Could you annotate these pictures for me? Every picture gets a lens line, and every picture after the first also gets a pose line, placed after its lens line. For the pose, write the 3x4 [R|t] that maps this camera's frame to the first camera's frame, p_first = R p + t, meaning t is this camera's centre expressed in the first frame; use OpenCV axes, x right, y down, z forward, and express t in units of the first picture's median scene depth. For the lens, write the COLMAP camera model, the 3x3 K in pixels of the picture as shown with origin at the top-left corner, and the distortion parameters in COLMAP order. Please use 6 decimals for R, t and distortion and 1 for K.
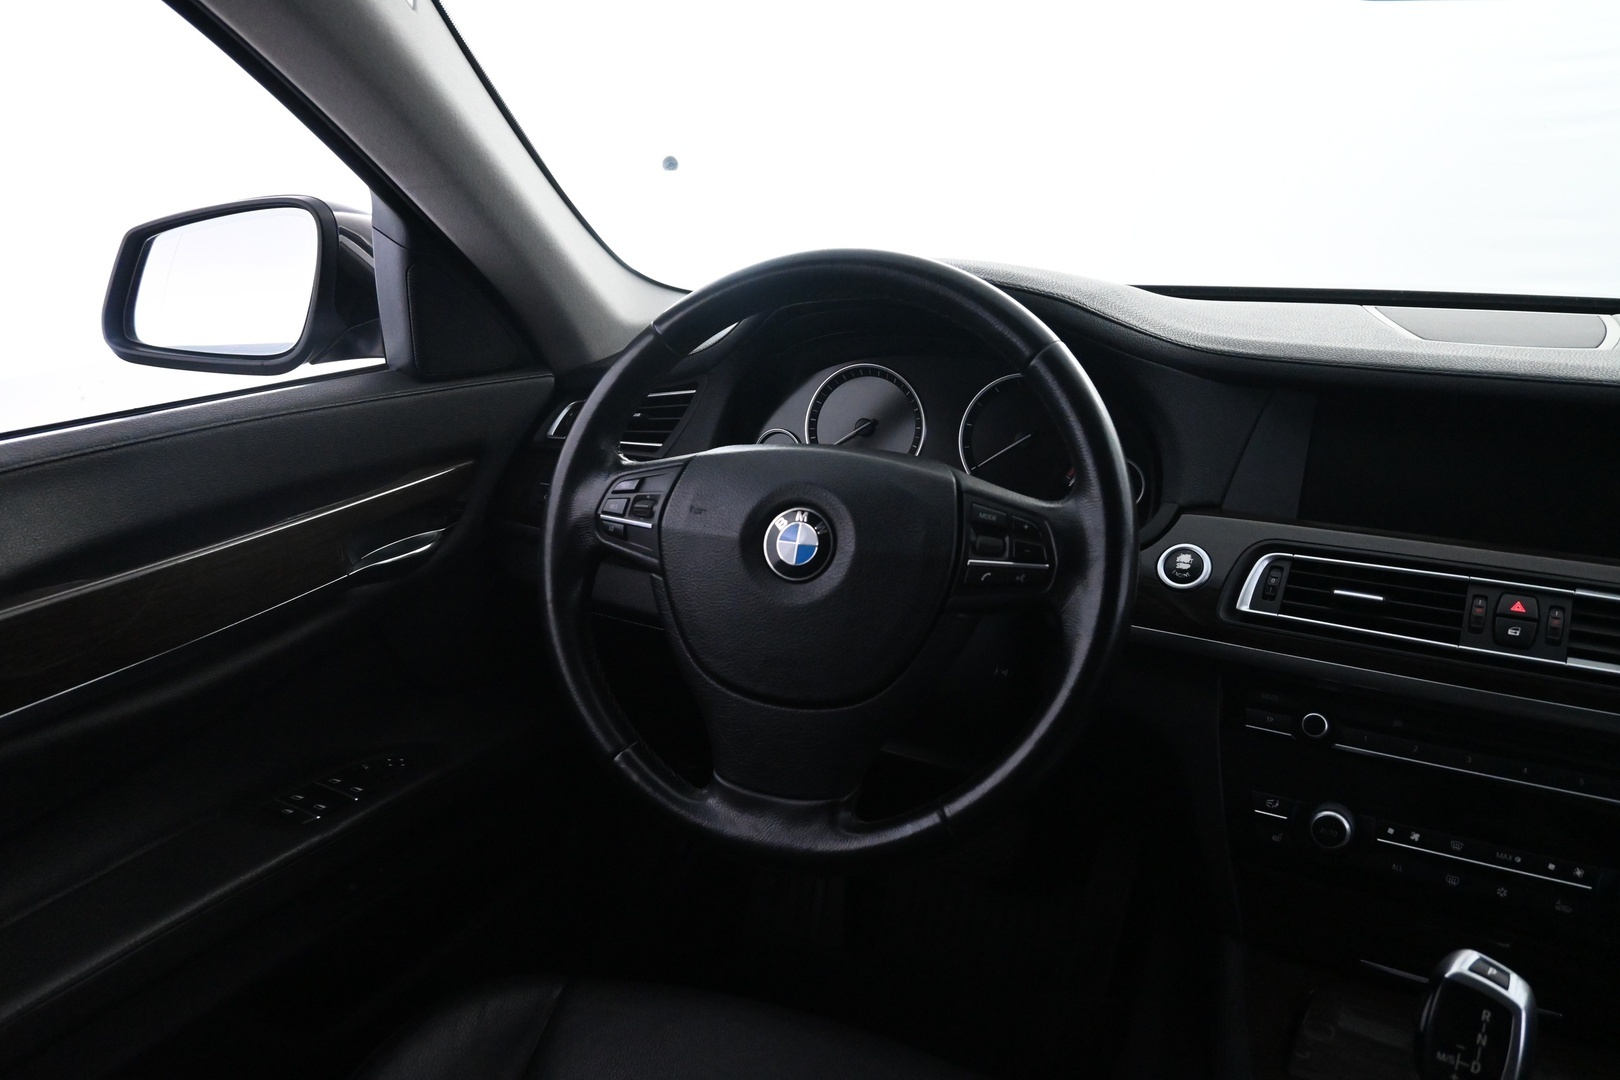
lens RADIAL K [[1276.2, 0, 810.0], [0, 1276.2, 540.0], [0, 0, 1]] dist [-0.004983, 0.006093]
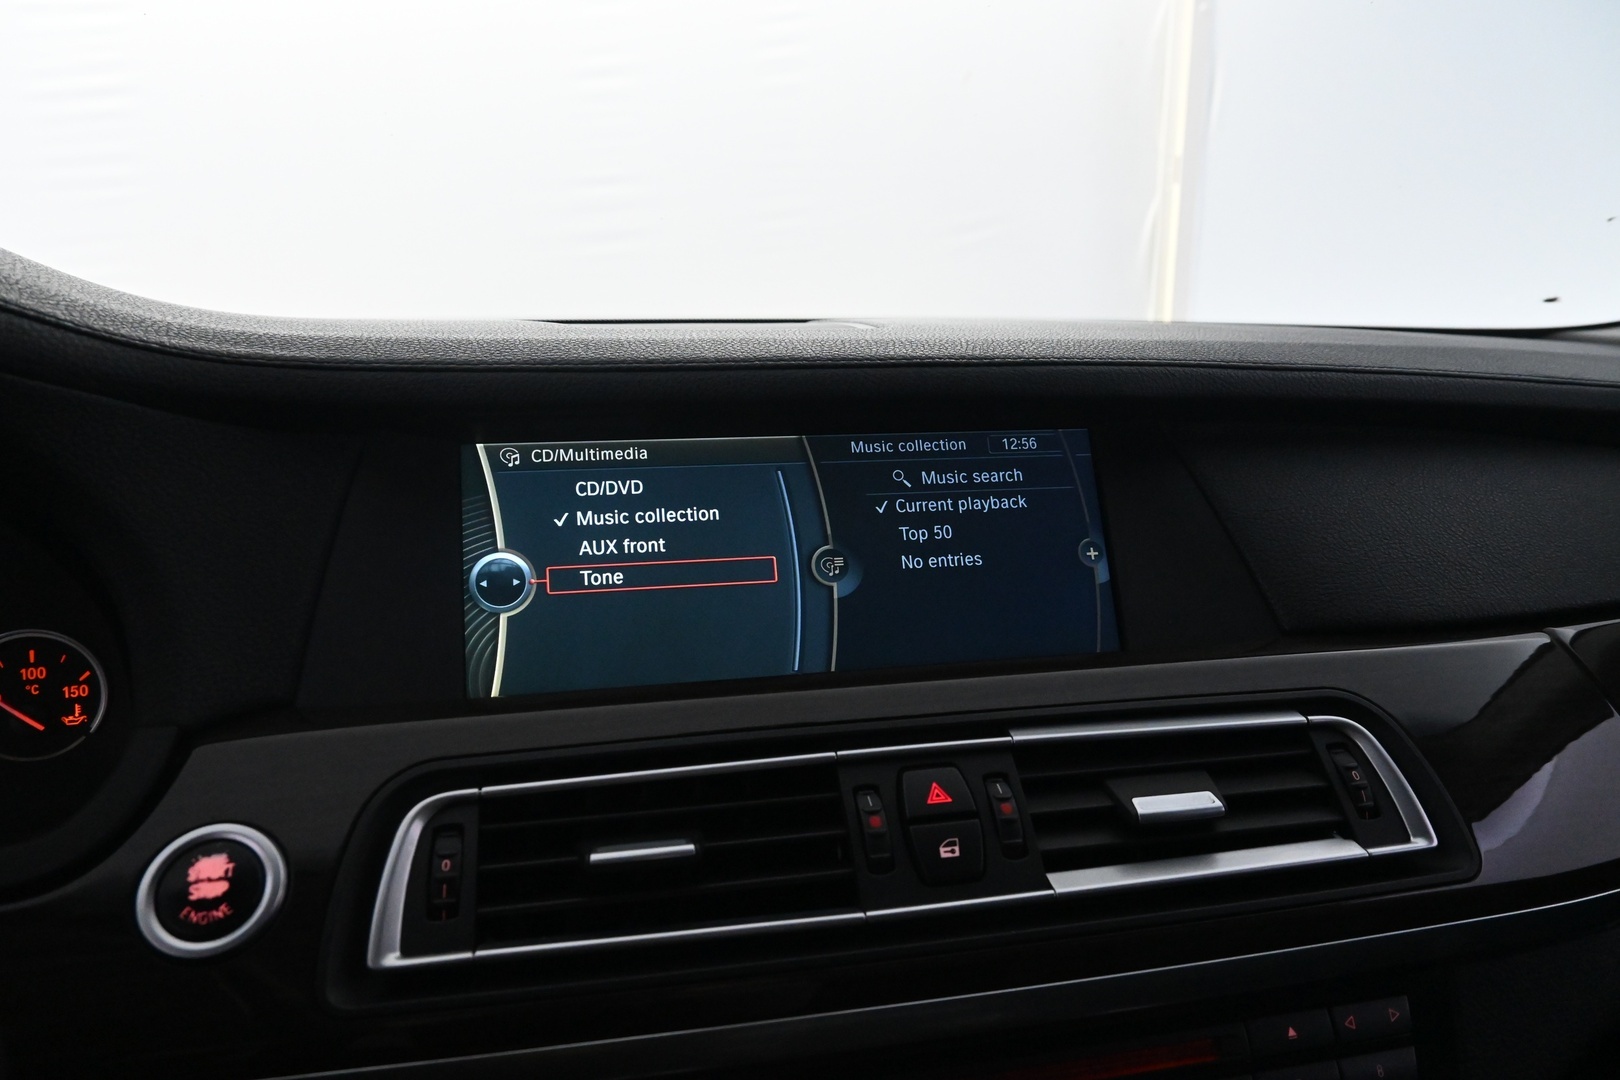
lens RADIAL K [[1104.9, 0, 810.0], [0, 1104.9, 540.0], [0, 0, 1]] dist [0.005079, -0.002847]
pose [[0.752086, -0.133140, 0.645477, 0.246903], [0.193542, 0.980818, -0.023198, -0.042863], [-0.630006, 0.142374, 0.763428, 0.670346]]
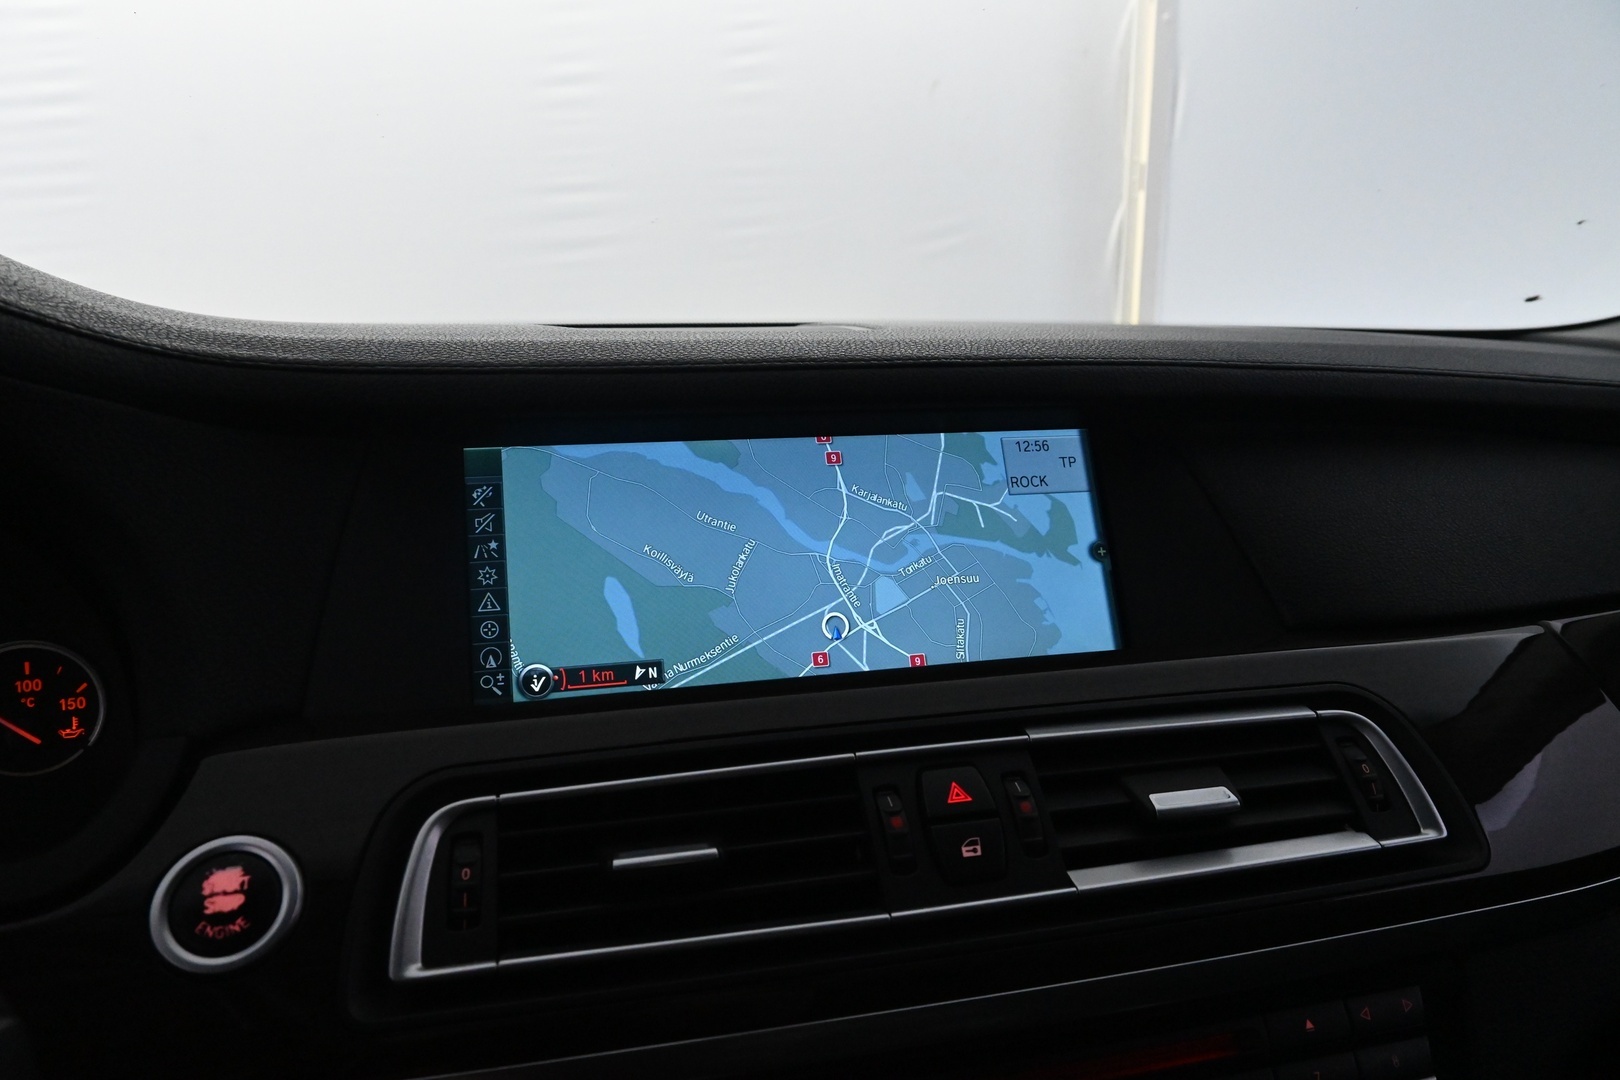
lens RADIAL K [[1104.9, 0, 810.0], [0, 1104.9, 540.0], [0, 0, 1]] dist [0.005079, -0.002847]
pose [[0.730652, -0.136461, 0.668974, 0.233618], [0.204246, 0.978639, -0.023448, -0.044174], [-0.651484, 0.153768, 0.742916, 0.684432]]
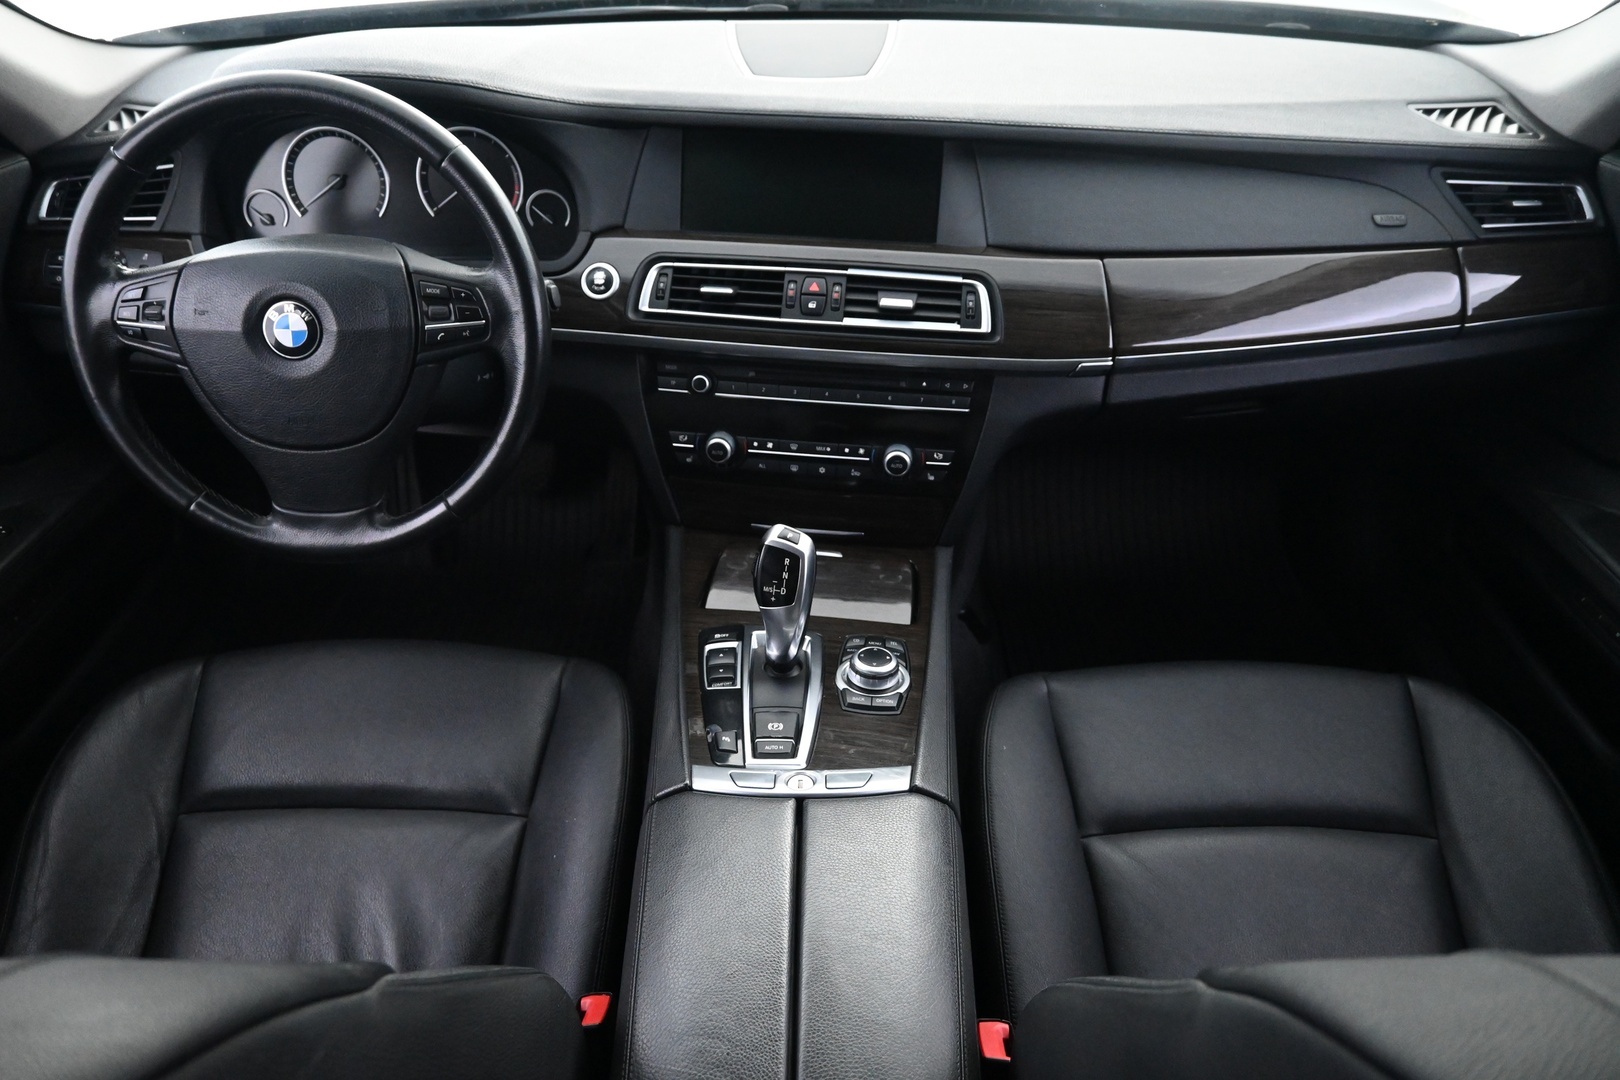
lens RADIAL K [[1148.8, 0, 810.0], [0, 1148.8, 540.0], [0, 0, 1]] dist [-0.003703, 0.008507]
pose [[0.932087, -0.221922, 0.286293, 0.095988], [0.106476, 0.923294, 0.369041, -0.166733], [-0.346231, -0.313495, 0.884220, -0.276793]]
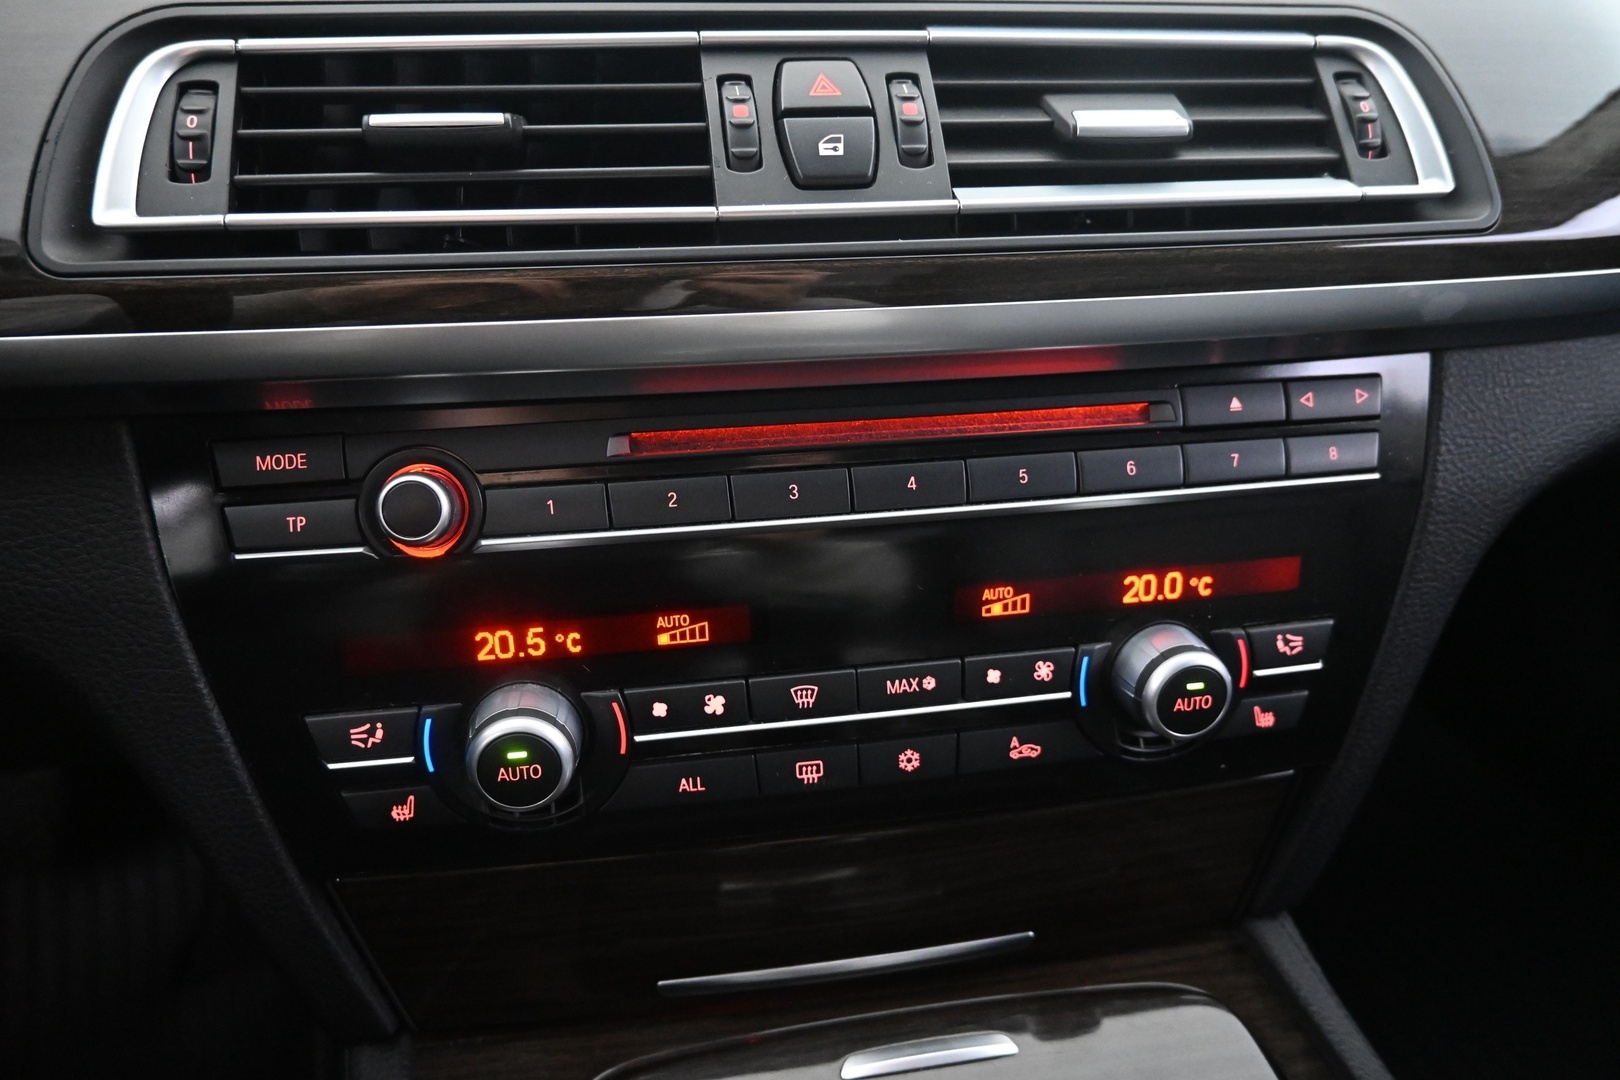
lens RADIAL K [[1104.9, 0, 810.0], [0, 1104.9, 540.0], [0, 0, 1]] dist [0.005079, -0.002847]
pose [[0.779752, -0.293363, 0.553105, 0.313223], [0.172563, 0.949913, 0.260552, 0.093401], [-0.601838, -0.107720, 0.791320, 0.697637]]
